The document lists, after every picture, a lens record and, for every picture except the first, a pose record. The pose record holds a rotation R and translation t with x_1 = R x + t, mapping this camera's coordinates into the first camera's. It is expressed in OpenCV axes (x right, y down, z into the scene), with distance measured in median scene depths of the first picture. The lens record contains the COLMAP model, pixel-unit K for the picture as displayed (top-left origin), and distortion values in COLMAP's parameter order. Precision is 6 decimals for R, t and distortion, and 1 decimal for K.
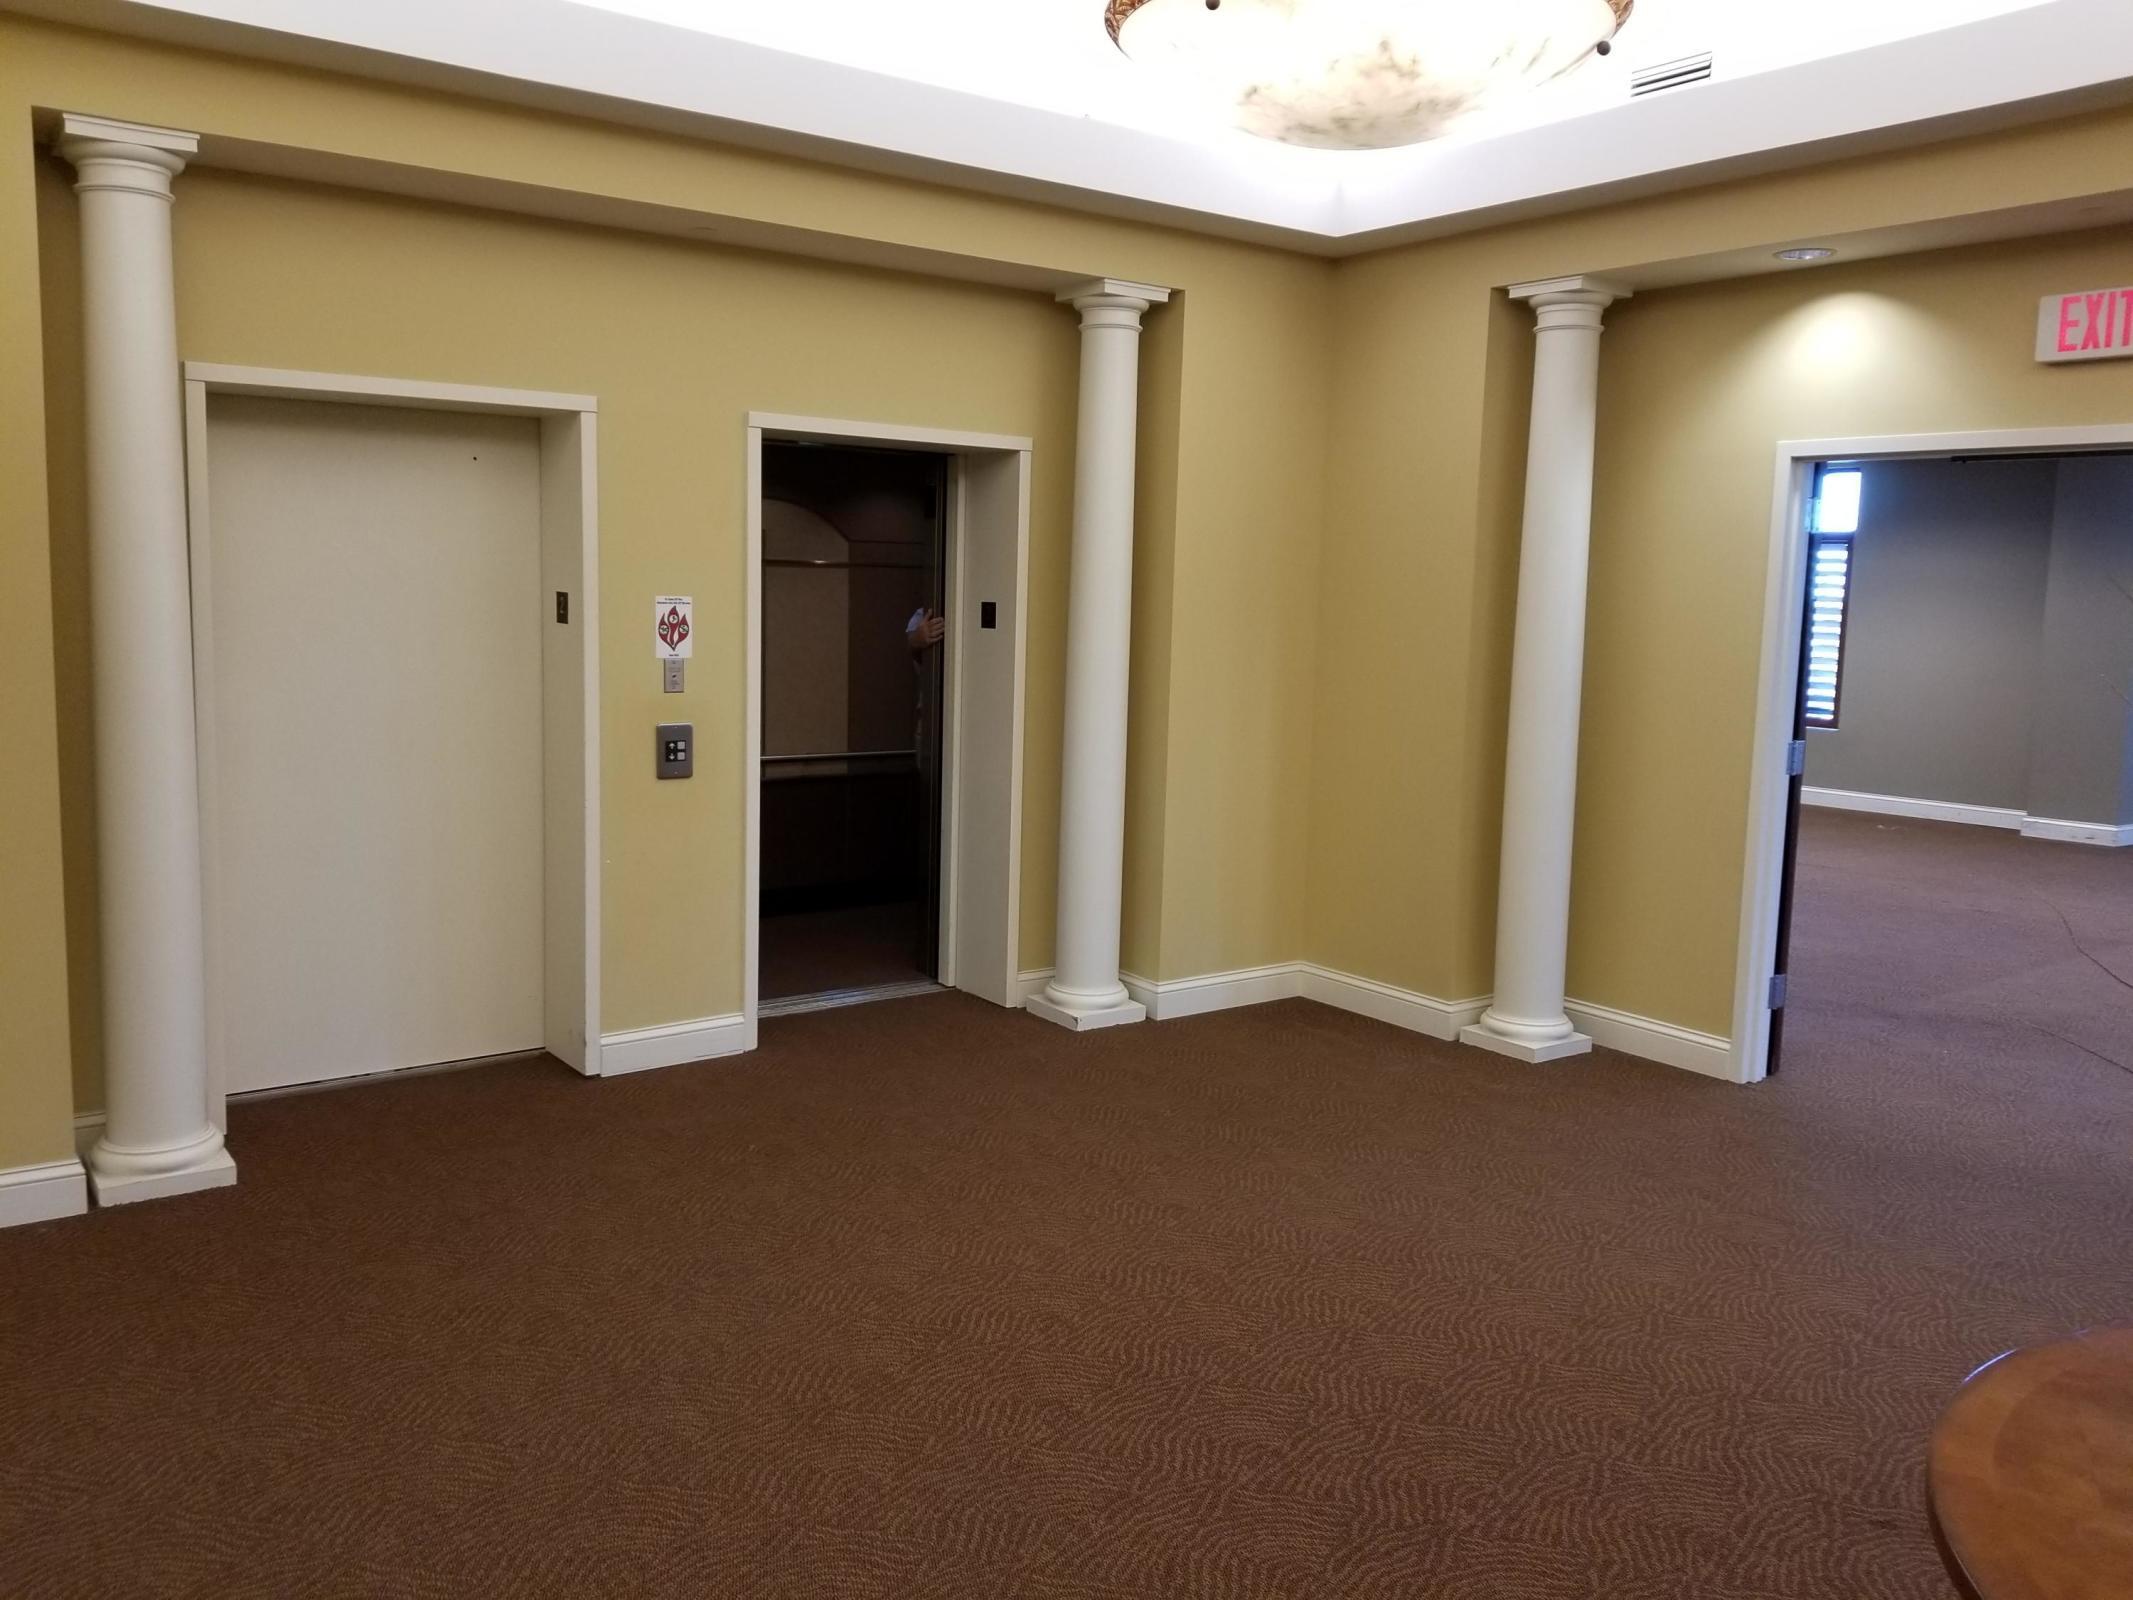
lens RADIAL K [[1709.4, 0, 1037.0], [0, 1709.4, 781.1], [0, 0, 1]] dist [0.047529, -0.068224]
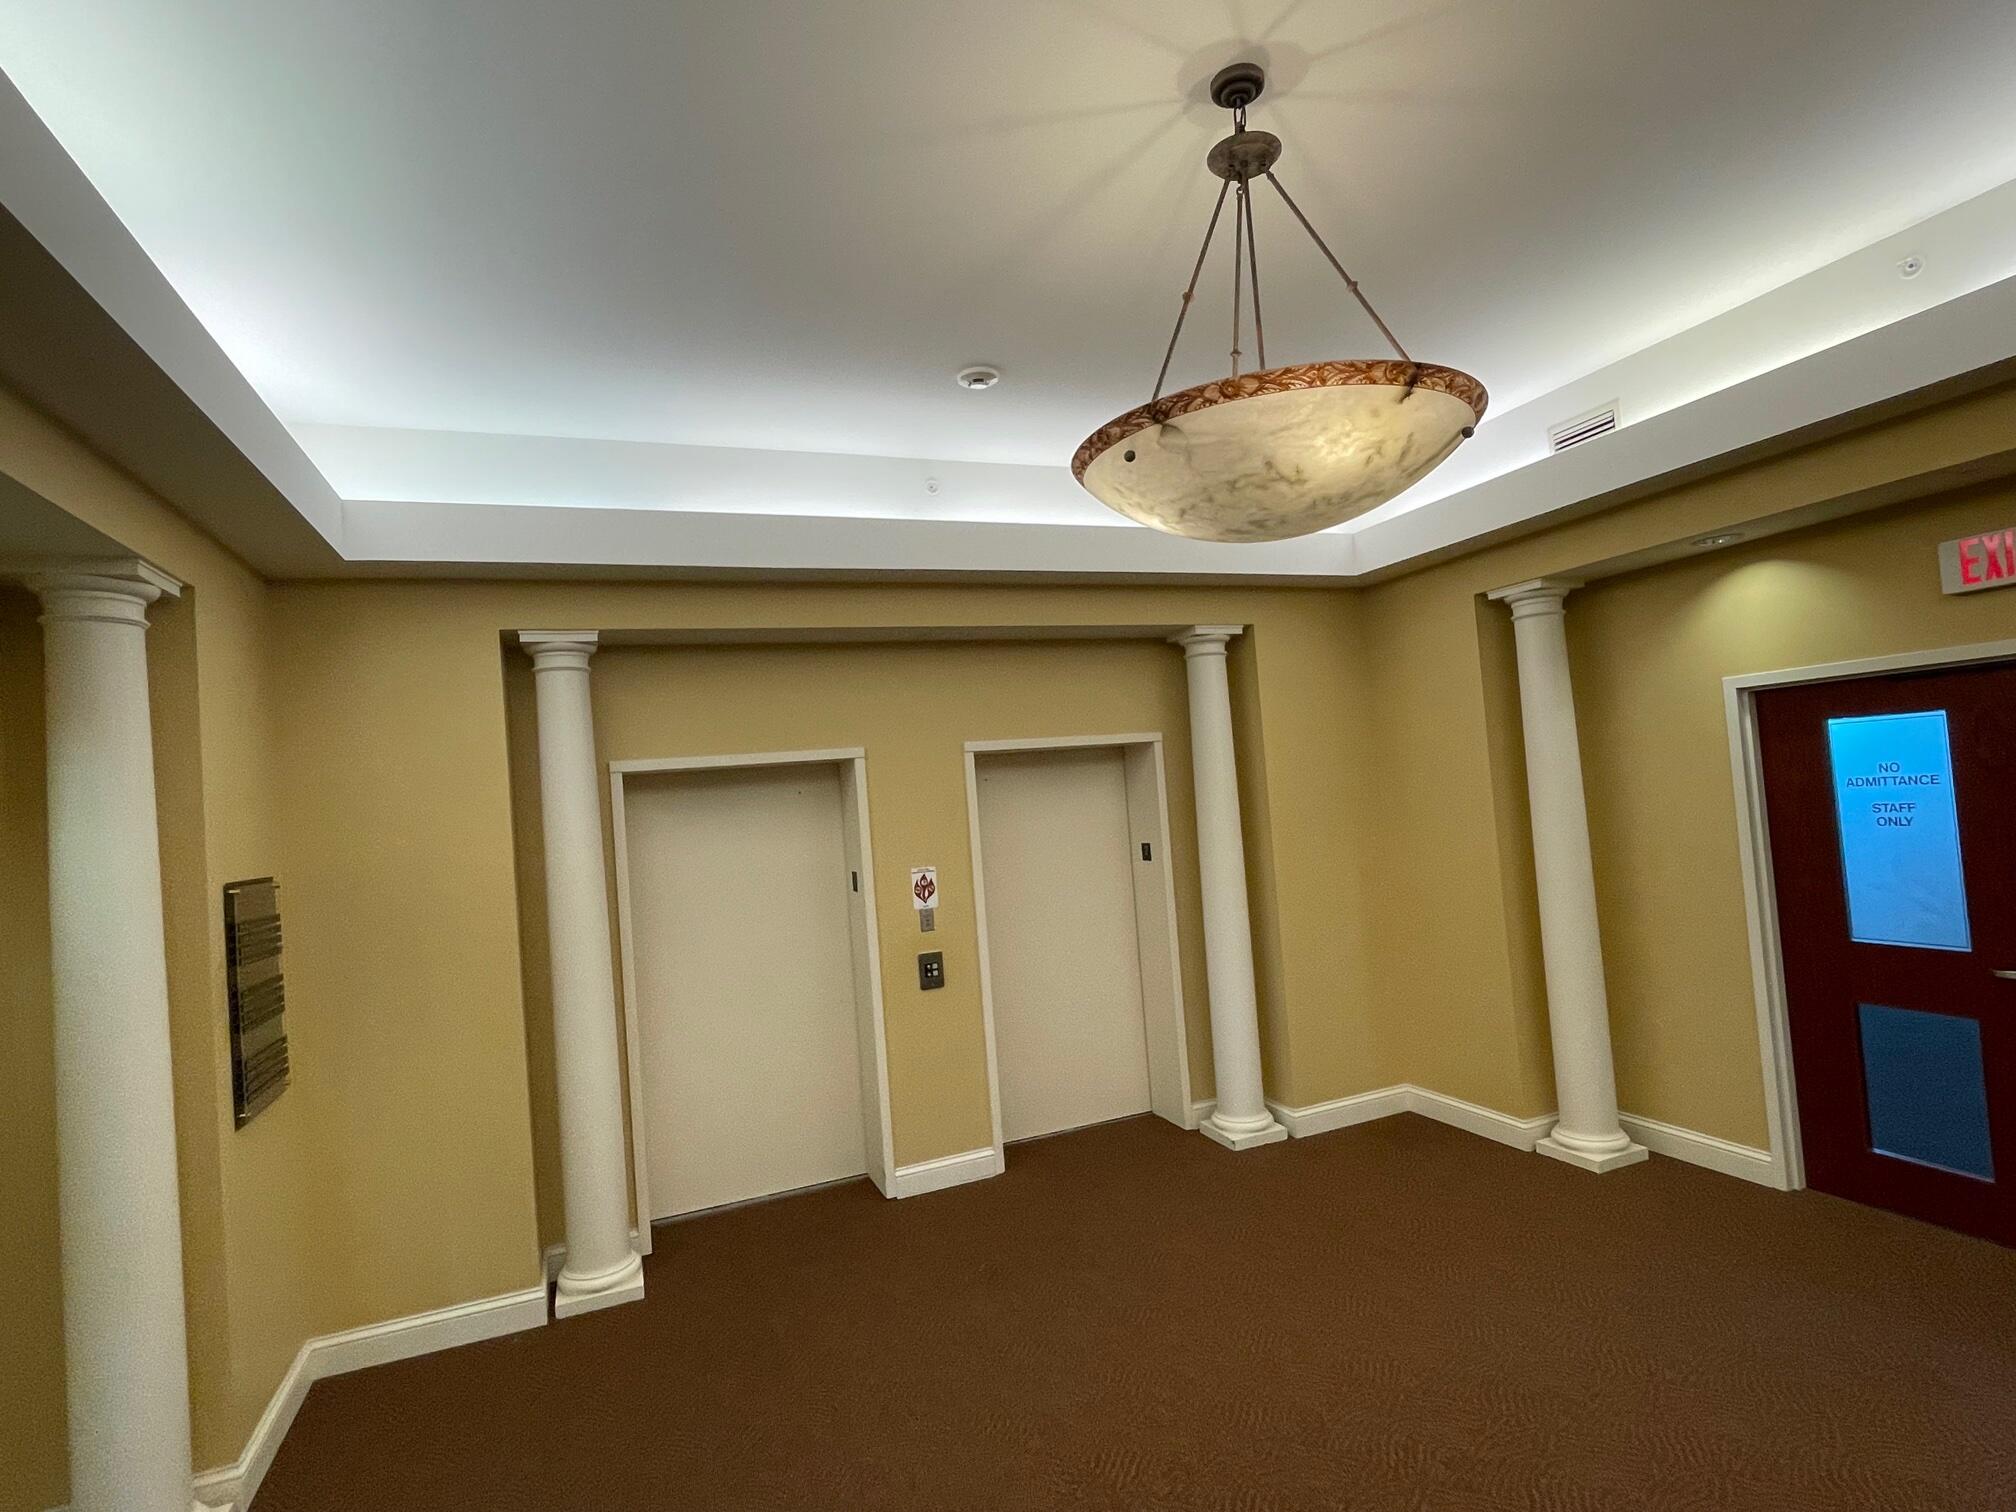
lens RADIAL K [[1025.9, 0, 1006.0], [0, 1025.9, 756.5], [0, 0, 1]] dist [0.002004, 0.001083]
pose [[0.965858, -0.107606, -0.235667, 0.083467], [0.071194, 0.984883, -0.157916, -0.055185], [0.249097, 0.135747, 0.958918, 0.128777]]
